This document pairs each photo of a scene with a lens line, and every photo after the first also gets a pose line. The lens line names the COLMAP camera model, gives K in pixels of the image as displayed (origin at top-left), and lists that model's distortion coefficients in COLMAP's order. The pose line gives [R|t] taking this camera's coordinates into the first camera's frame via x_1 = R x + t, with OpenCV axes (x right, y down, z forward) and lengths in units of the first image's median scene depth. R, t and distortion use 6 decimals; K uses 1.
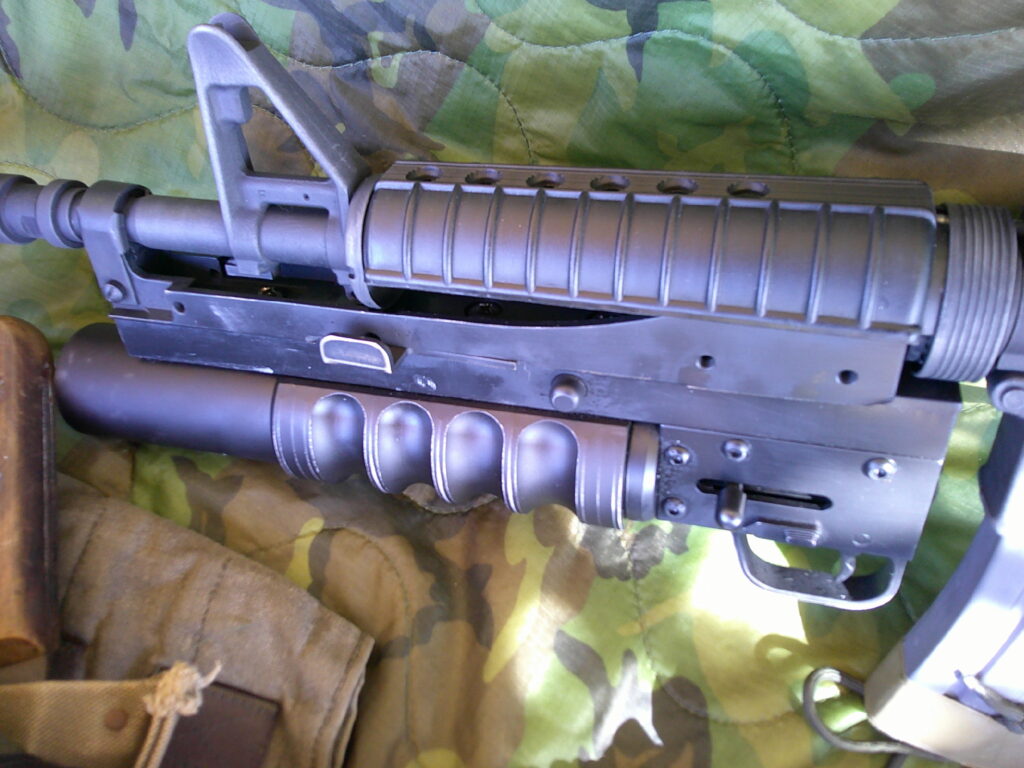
lens RADIAL K [[849.2, 0, 512.0], [0, 849.2, 384.0], [0, 0, 1]] dist [0.015128, 0.004369]
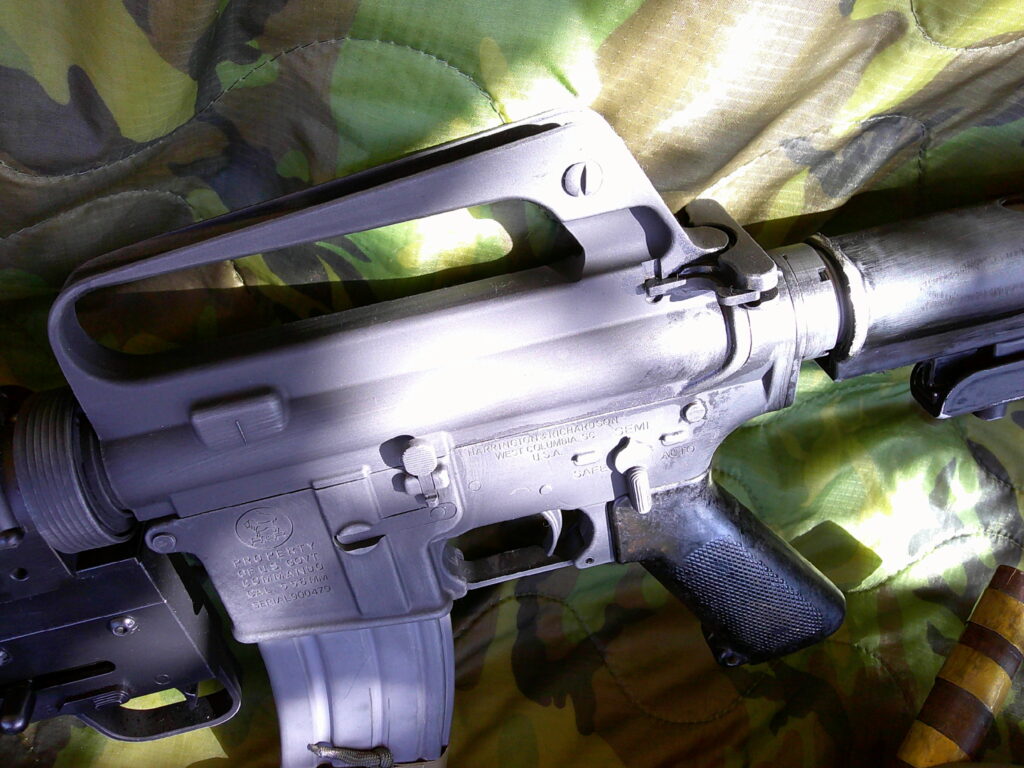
lens RADIAL K [[849.2, 0, 512.0], [0, 849.2, 384.0], [0, 0, 1]] dist [0.015128, 0.004369]
pose [[0.880740, -0.333717, 0.336050, 0.479767], [0.345490, 0.938060, 0.026066, -0.032837], [-0.323934, 0.093144, 0.941483, -0.132213]]
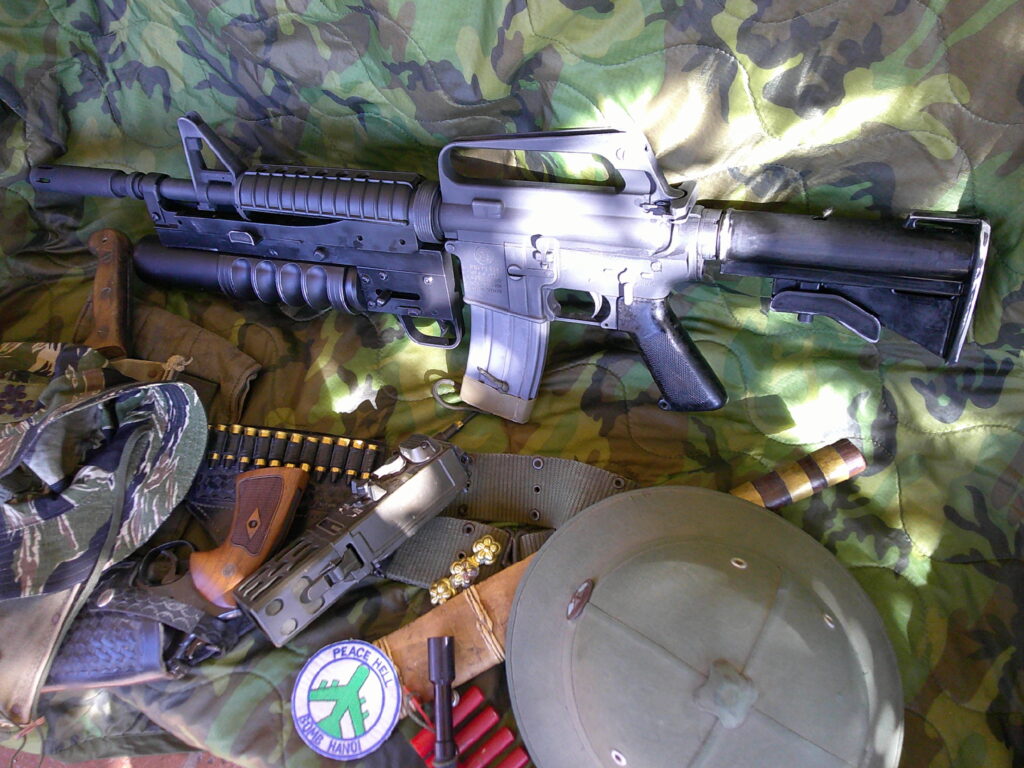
lens RADIAL K [[774.6, 0, 512.0], [0, 774.6, 384.0], [0, 0, 1]] dist [-0.005485, -0.002281]
pose [[0.998340, 0.018120, -0.054665, 0.669731], [-0.016714, 0.999521, 0.026059, 0.287659], [0.055111, -0.025103, 0.998165, -1.149004]]
